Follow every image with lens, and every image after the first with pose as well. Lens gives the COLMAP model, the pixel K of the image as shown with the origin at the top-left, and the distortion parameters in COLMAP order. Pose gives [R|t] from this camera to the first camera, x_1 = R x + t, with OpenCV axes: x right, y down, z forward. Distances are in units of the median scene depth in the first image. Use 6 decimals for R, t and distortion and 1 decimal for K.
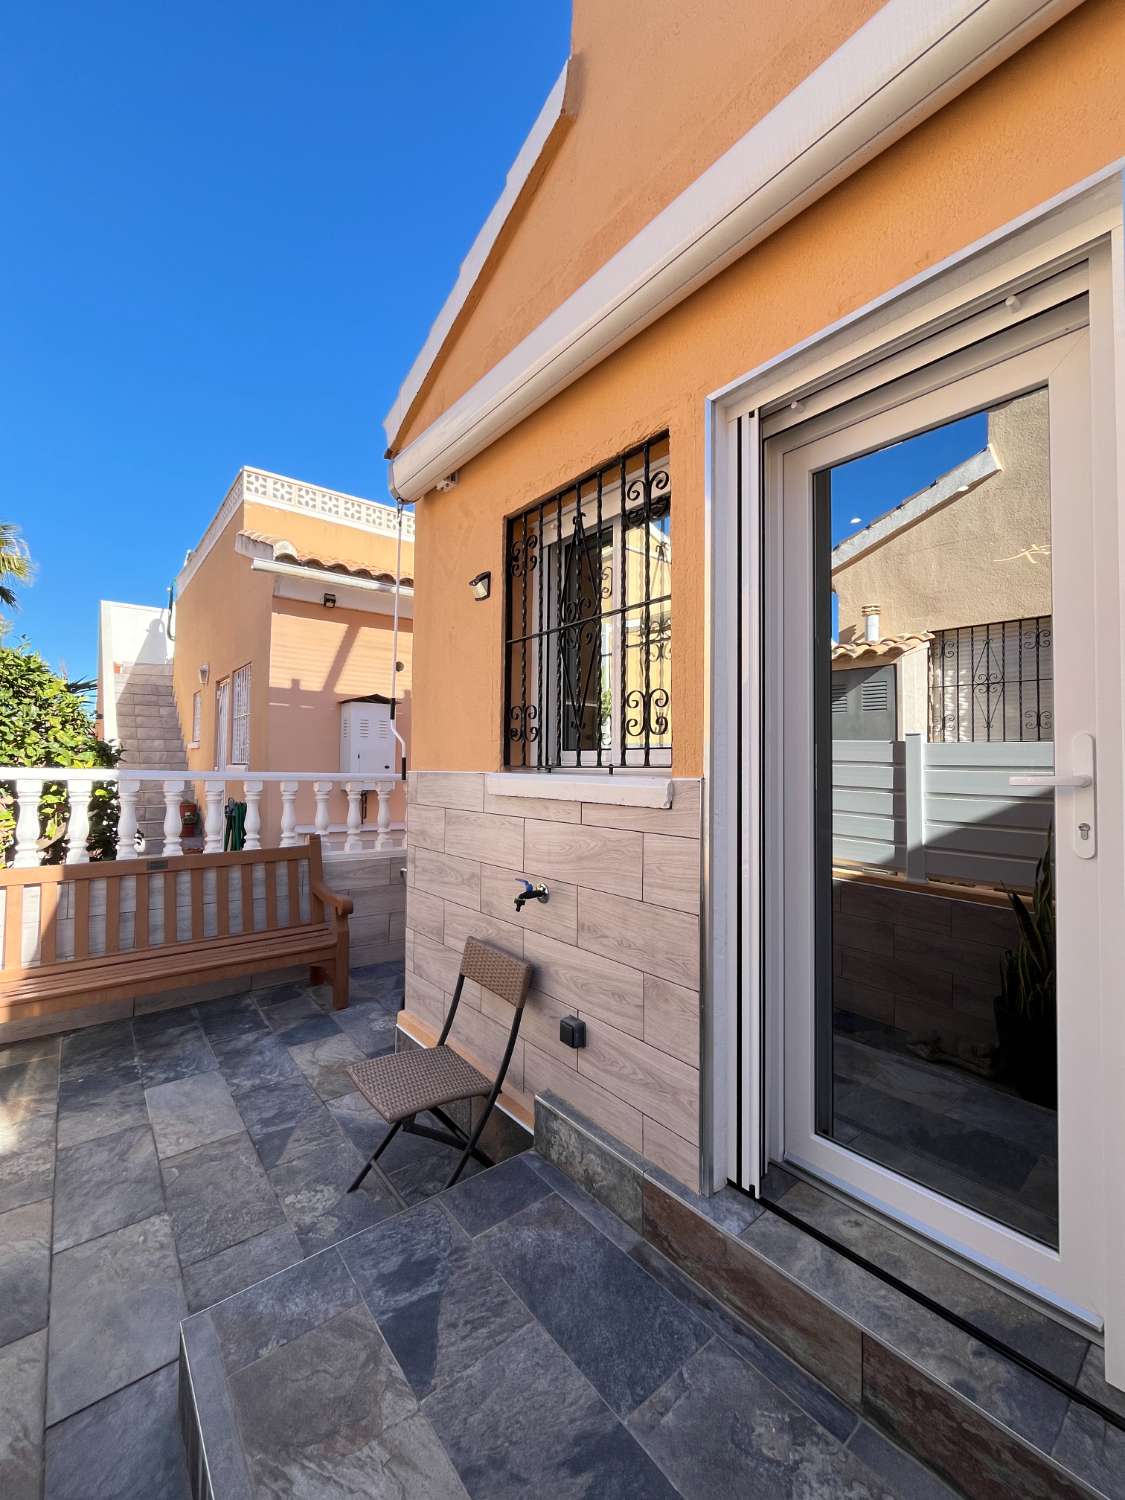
lens RADIAL K [[608.6, 0, 568.3], [0, 608.6, 751.0], [0, 0, 1]] dist [0.002139, 0.000258]
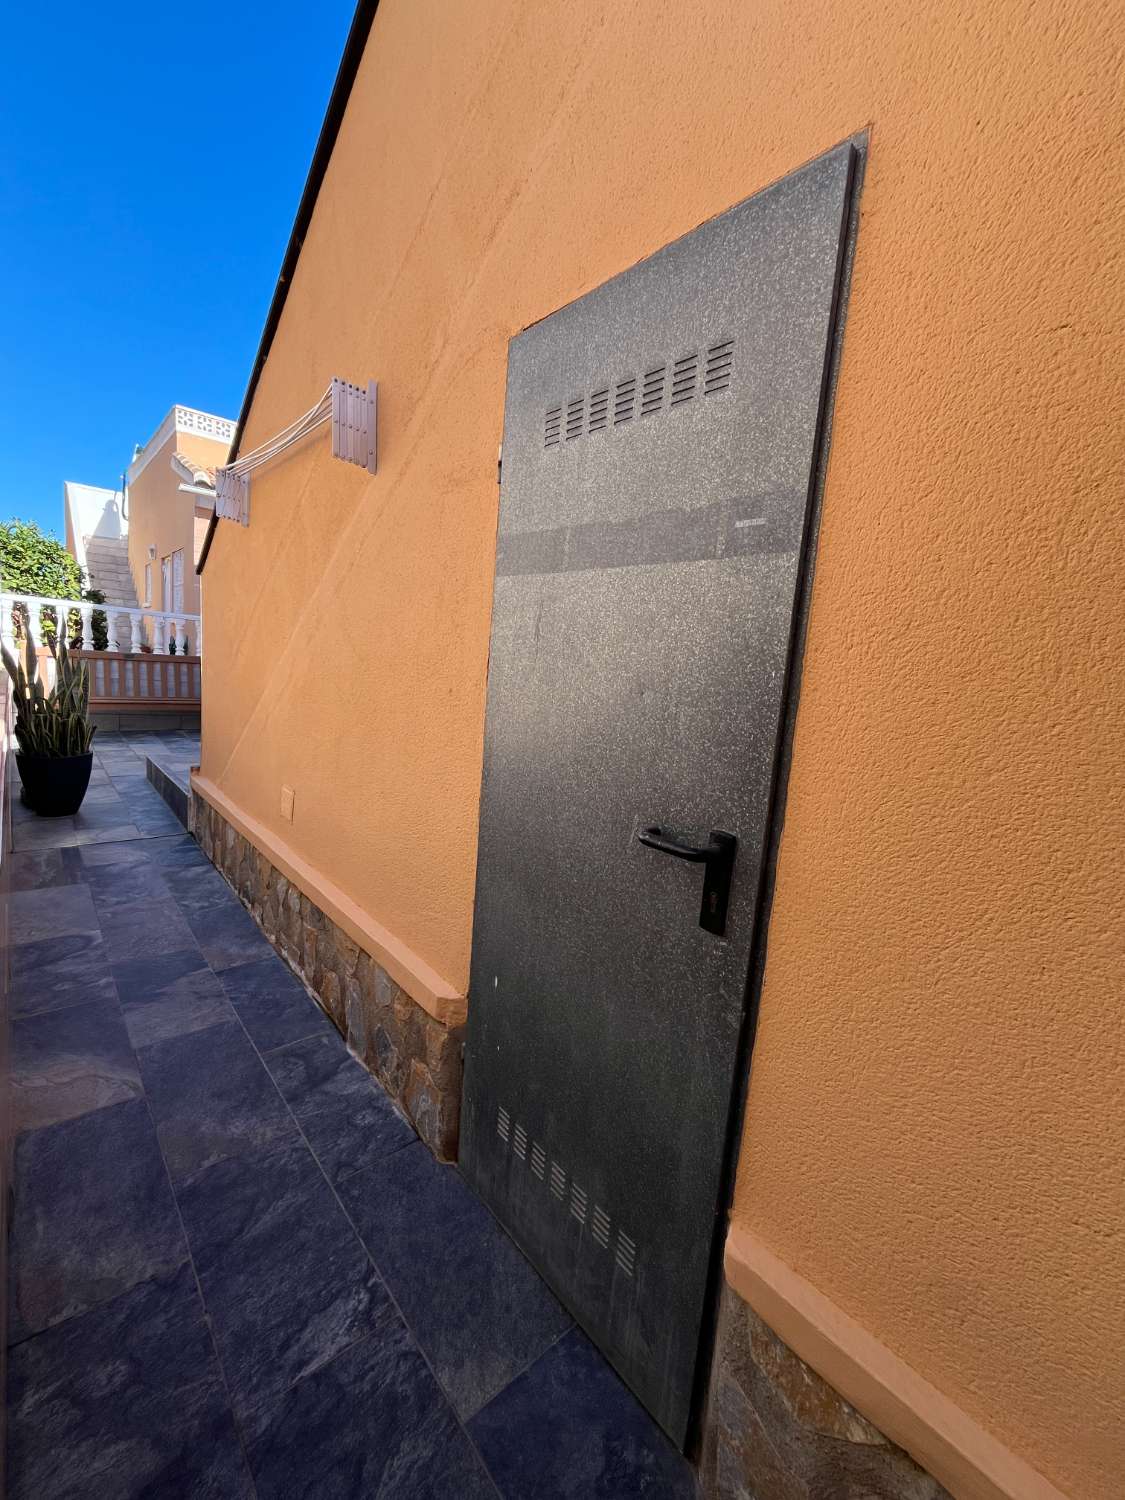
lens RADIAL K [[607.5, 0, 563.3], [0, 607.5, 747.0], [0, 0, 1]] dist [0.002806, 0.000032]
pose [[0.996830, 0.062069, 0.049771, 0.954738], [-0.068979, 0.985984, 0.151913, 0.119102], [-0.039644, -0.154865, 0.987140, -1.541368]]
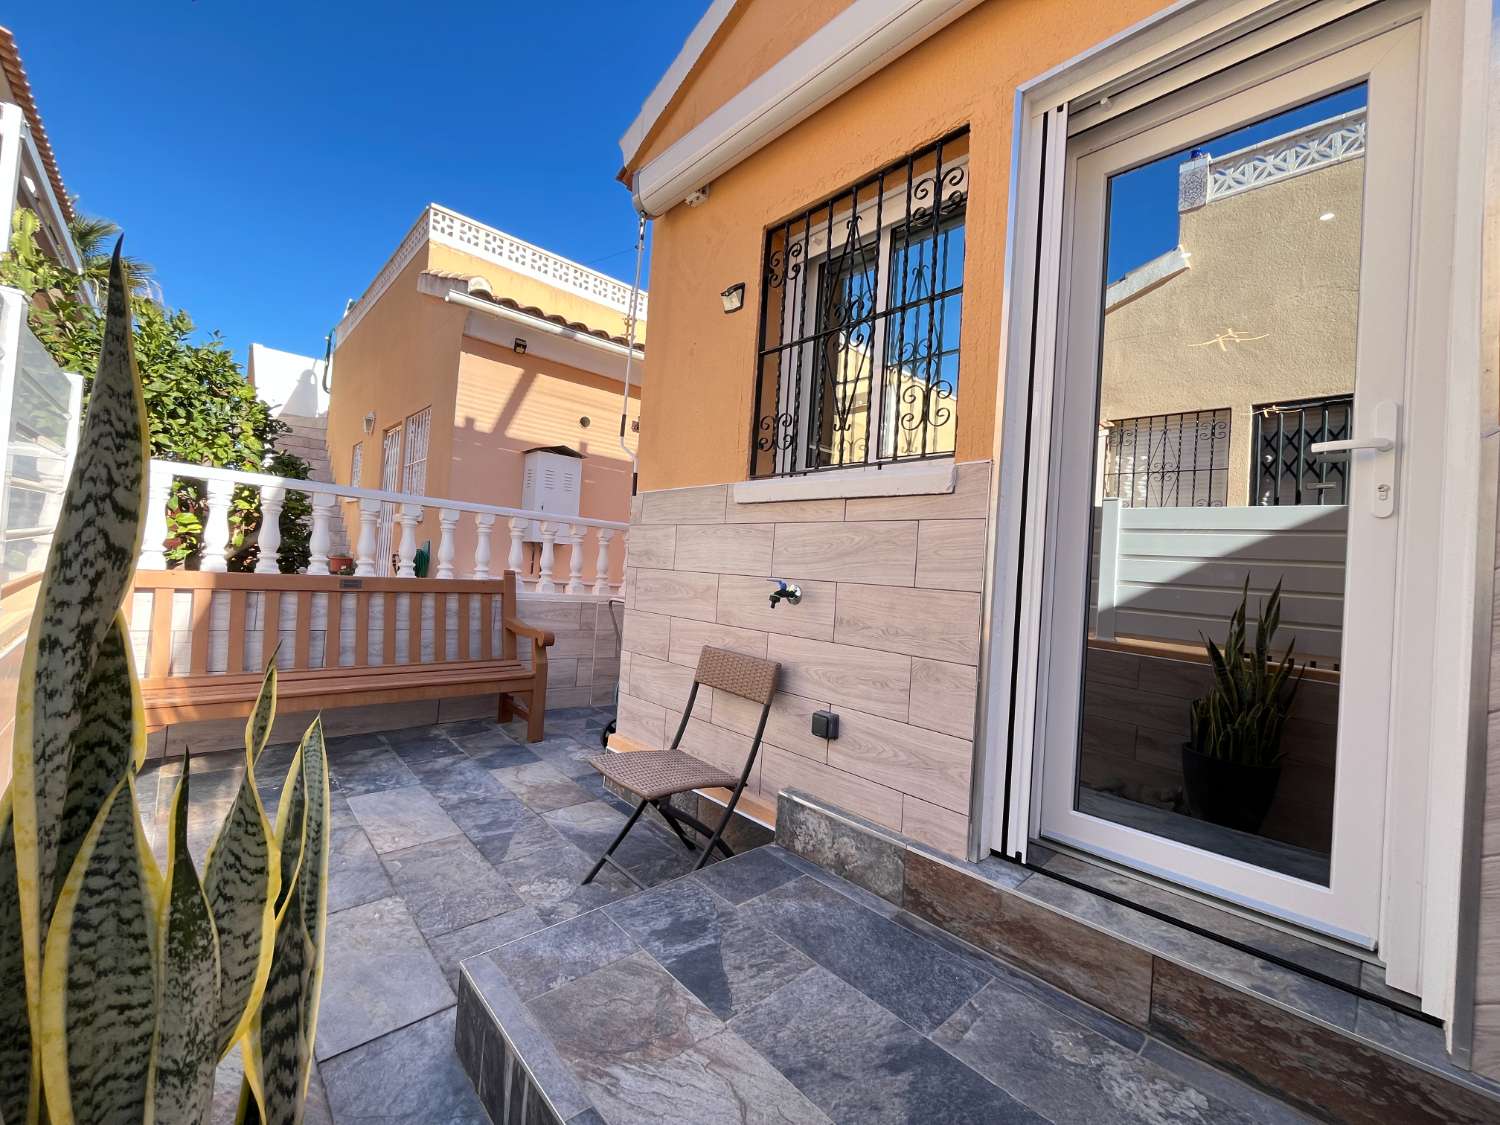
lens RADIAL K [[607.5, 0, 750.7], [0, 607.5, 561.5], [0, 0, 1]] dist [0.002806, 0.000032]
pose [[0.996133, 0.057327, 0.066576, -0.166444], [-0.058088, 0.998266, 0.009547, 0.157538], [-0.065913, -0.013377, 0.997736, 0.002790]]
